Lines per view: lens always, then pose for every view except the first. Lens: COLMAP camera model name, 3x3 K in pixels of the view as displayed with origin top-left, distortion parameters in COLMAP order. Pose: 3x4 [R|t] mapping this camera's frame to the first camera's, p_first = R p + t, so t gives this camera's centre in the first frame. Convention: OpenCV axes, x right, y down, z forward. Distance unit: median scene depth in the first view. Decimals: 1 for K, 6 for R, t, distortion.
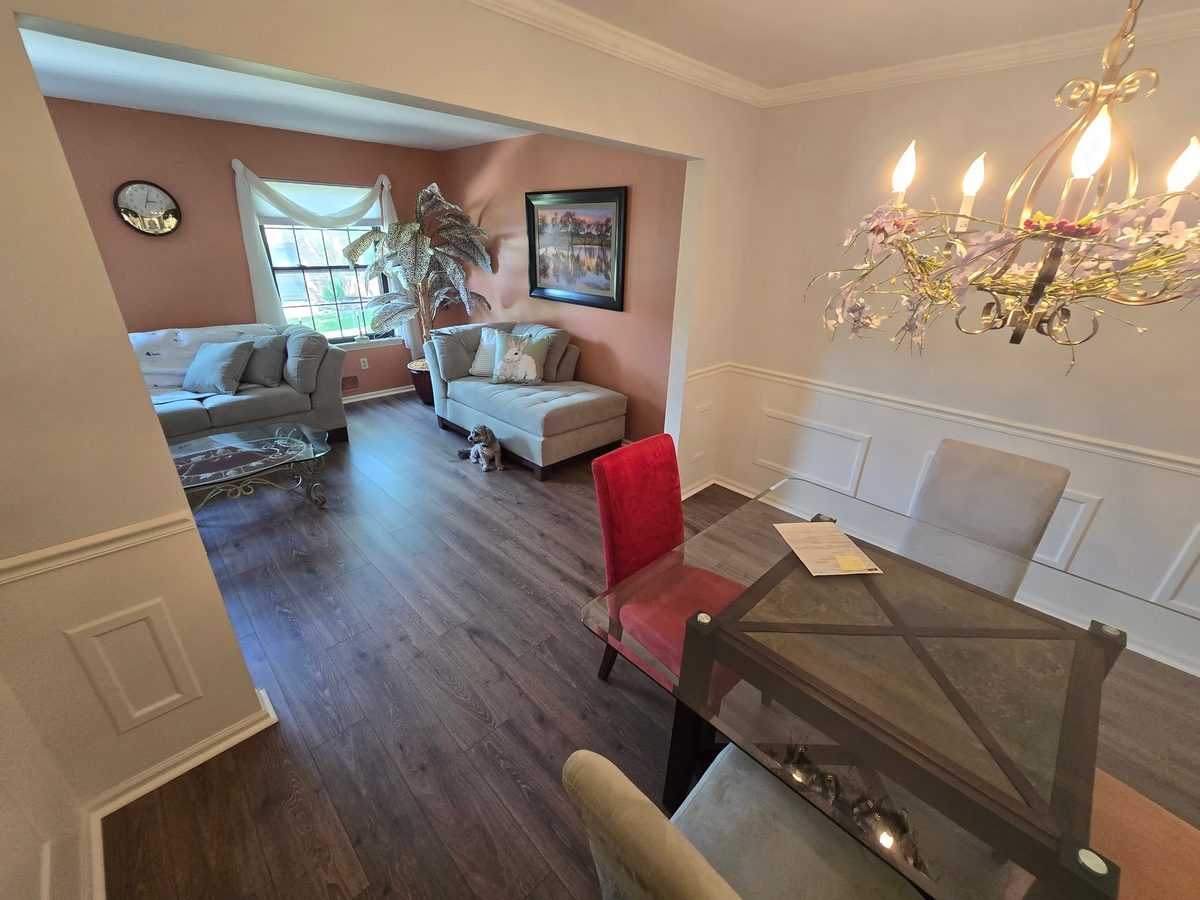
lens RADIAL K [[489.9, 0, 599.0], [0, 489.9, 453.2], [0, 0, 1]] dist [-0.000149, -0.000006]
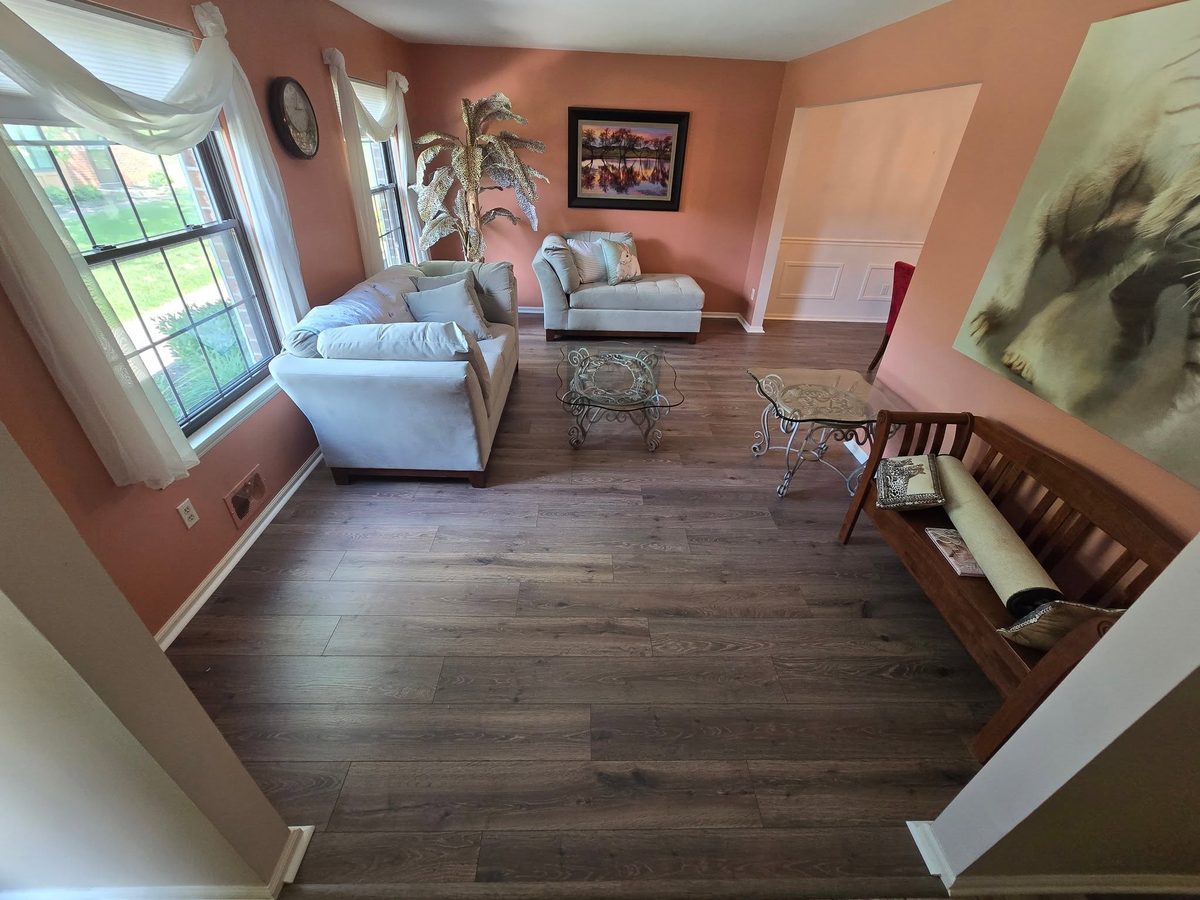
lens RADIAL K [[489.9, 0, 598.2], [0, 489.9, 449.4], [0, 0, 1]] dist [-0.000149, -0.000006]
pose [[0.681254, -0.390702, 0.619068, -1.181505], [0.278188, 0.920396, 0.274741, -0.116082], [-0.677130, -0.014951, 0.735712, 0.144367]]
